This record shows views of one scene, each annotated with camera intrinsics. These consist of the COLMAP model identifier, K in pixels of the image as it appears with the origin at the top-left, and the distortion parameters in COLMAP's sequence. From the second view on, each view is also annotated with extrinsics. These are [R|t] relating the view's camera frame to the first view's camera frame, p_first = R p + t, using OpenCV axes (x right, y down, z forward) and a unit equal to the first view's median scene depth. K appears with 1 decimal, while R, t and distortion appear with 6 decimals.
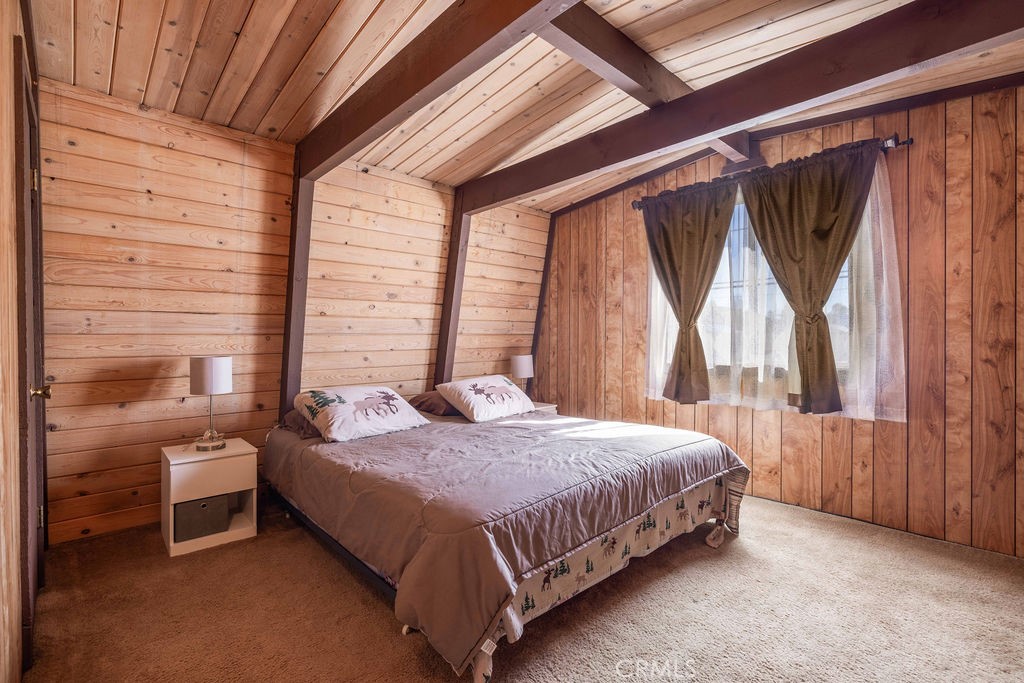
lens RADIAL K [[469.0, 0, 514.0], [0, 469.0, 338.2], [0, 0, 1]] dist [-0.000243, -0.000009]
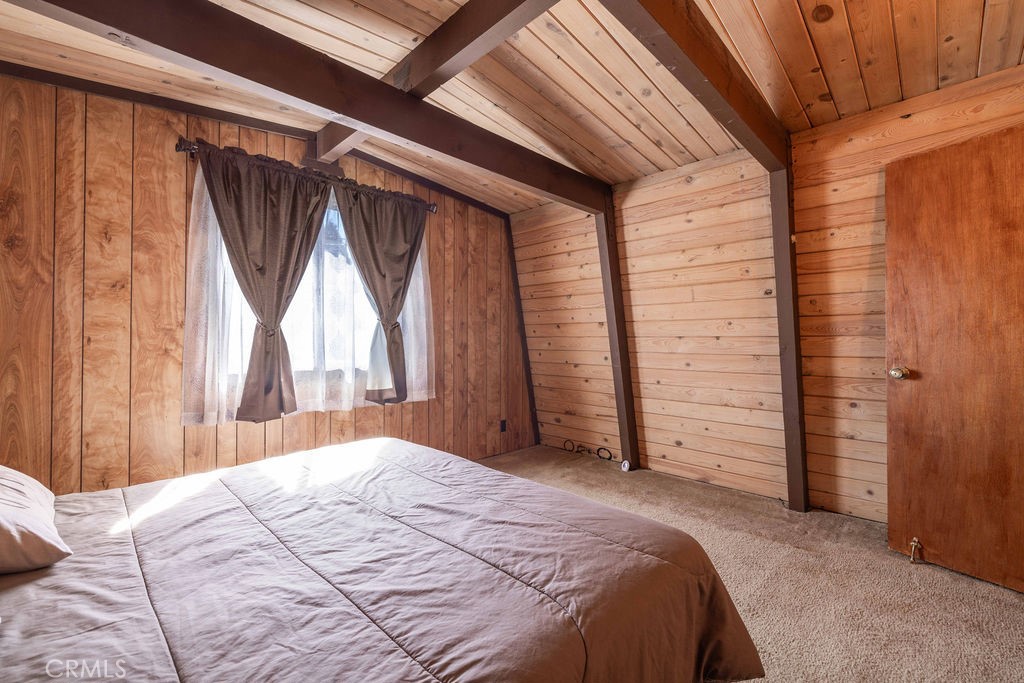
lens RADIAL K [[430.4, 0, 510.5], [0, 430.4, 342.4], [0, 0, 1]] dist [-0.002291, -0.000249]
pose [[-0.033107, 0.002893, 0.999448, -0.364311], [-0.001721, 0.999994, -0.002952, 0.003507], [-0.999450, -0.001818, -0.033102, 0.538690]]
